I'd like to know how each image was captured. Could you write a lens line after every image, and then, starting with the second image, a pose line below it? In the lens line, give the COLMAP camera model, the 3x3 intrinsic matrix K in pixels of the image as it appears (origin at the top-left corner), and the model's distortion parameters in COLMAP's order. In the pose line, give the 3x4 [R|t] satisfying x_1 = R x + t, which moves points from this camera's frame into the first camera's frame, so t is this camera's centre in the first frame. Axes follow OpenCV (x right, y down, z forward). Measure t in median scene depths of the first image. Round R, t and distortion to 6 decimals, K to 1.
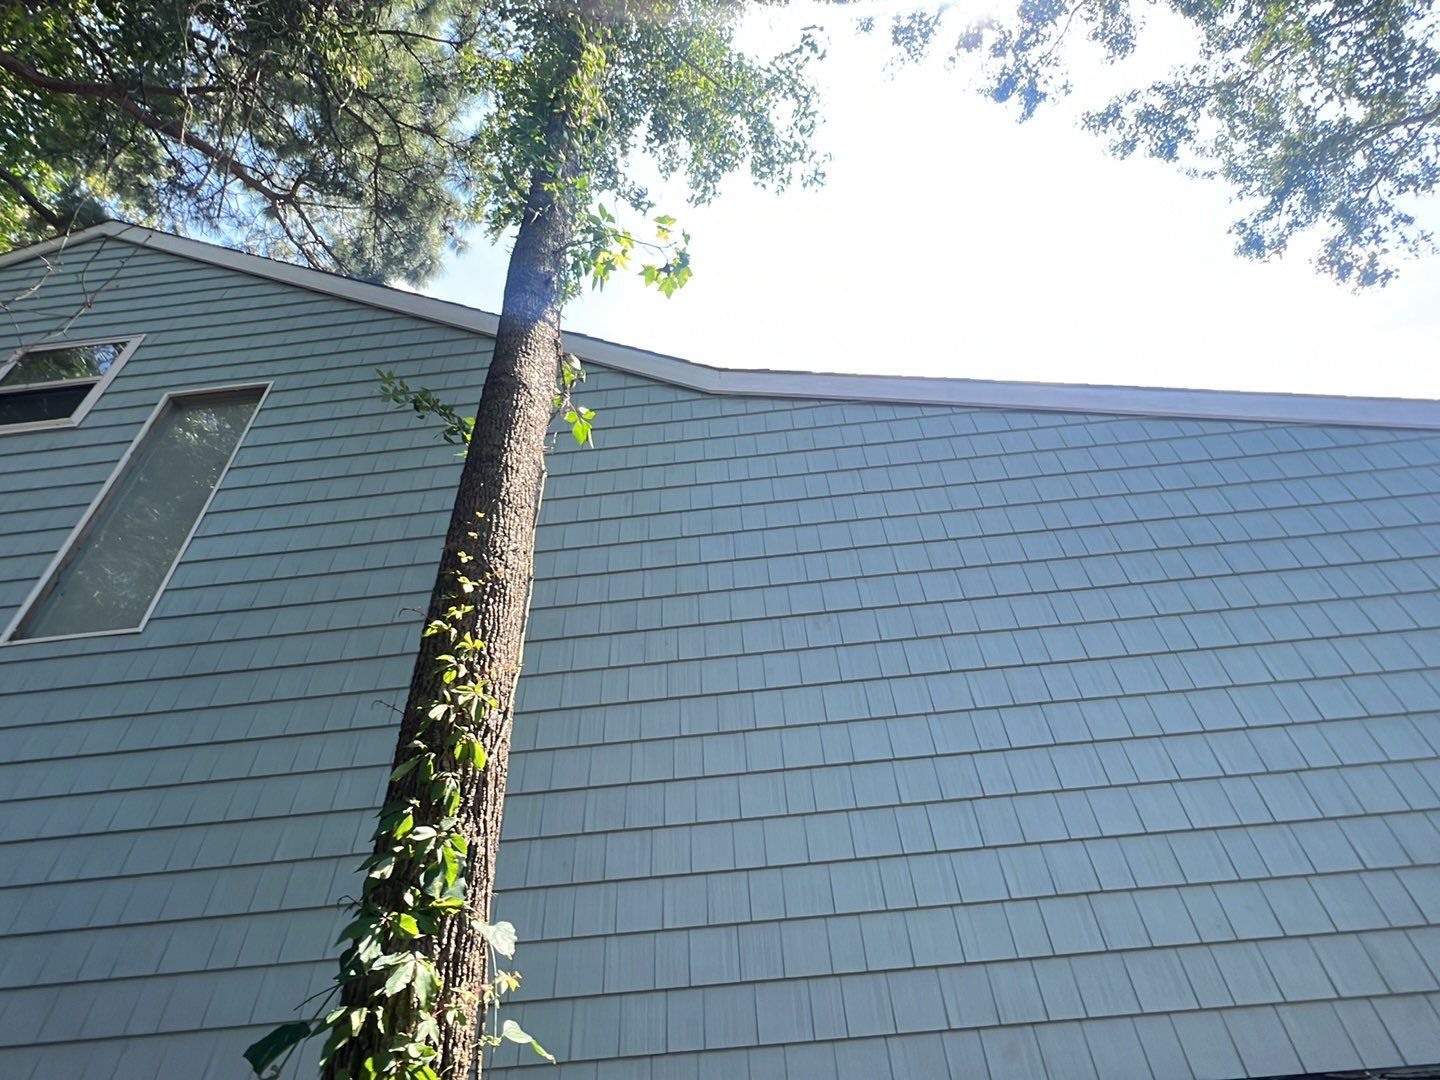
lens RADIAL K [[733.2, 0, 723.2], [0, 733.2, 537.5], [0, 0, 1]] dist [-0.005309, 0.000603]
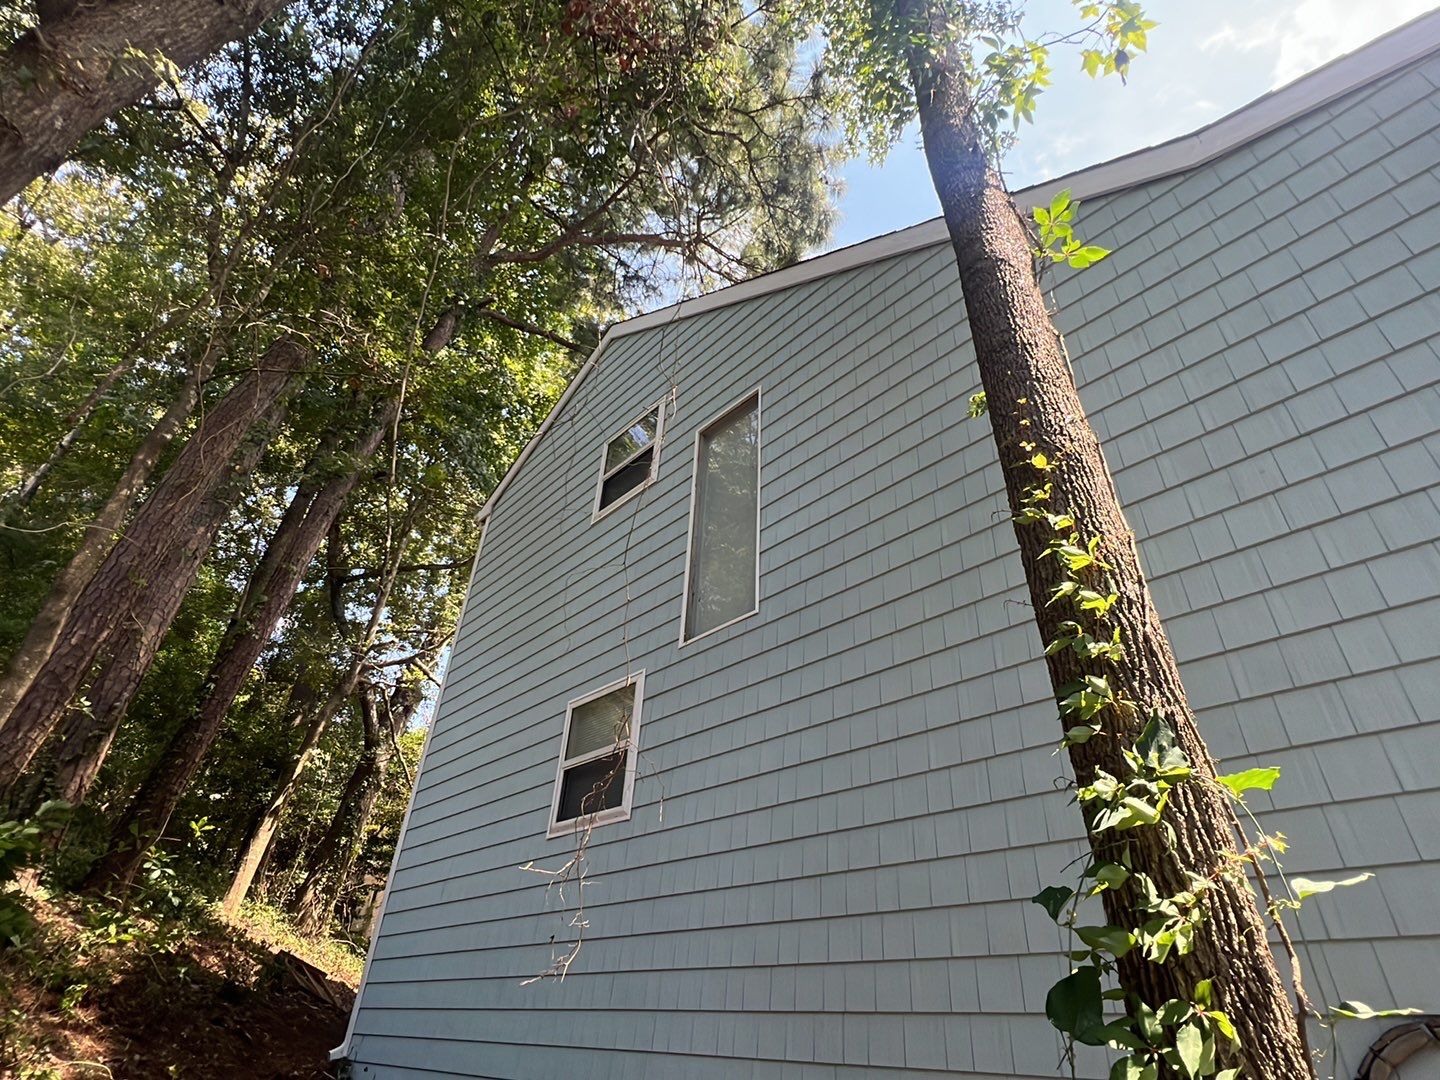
lens RADIAL K [[735.0, 0, 720.8], [0, 735.0, 538.9], [0, 0, 1]] dist [-0.002688, 0.001316]
pose [[0.747254, -0.298176, -0.593887, -0.100698], [0.362976, 0.931732, -0.011087, 0.004360], [0.556650, -0.207282, 0.804472, -0.031794]]
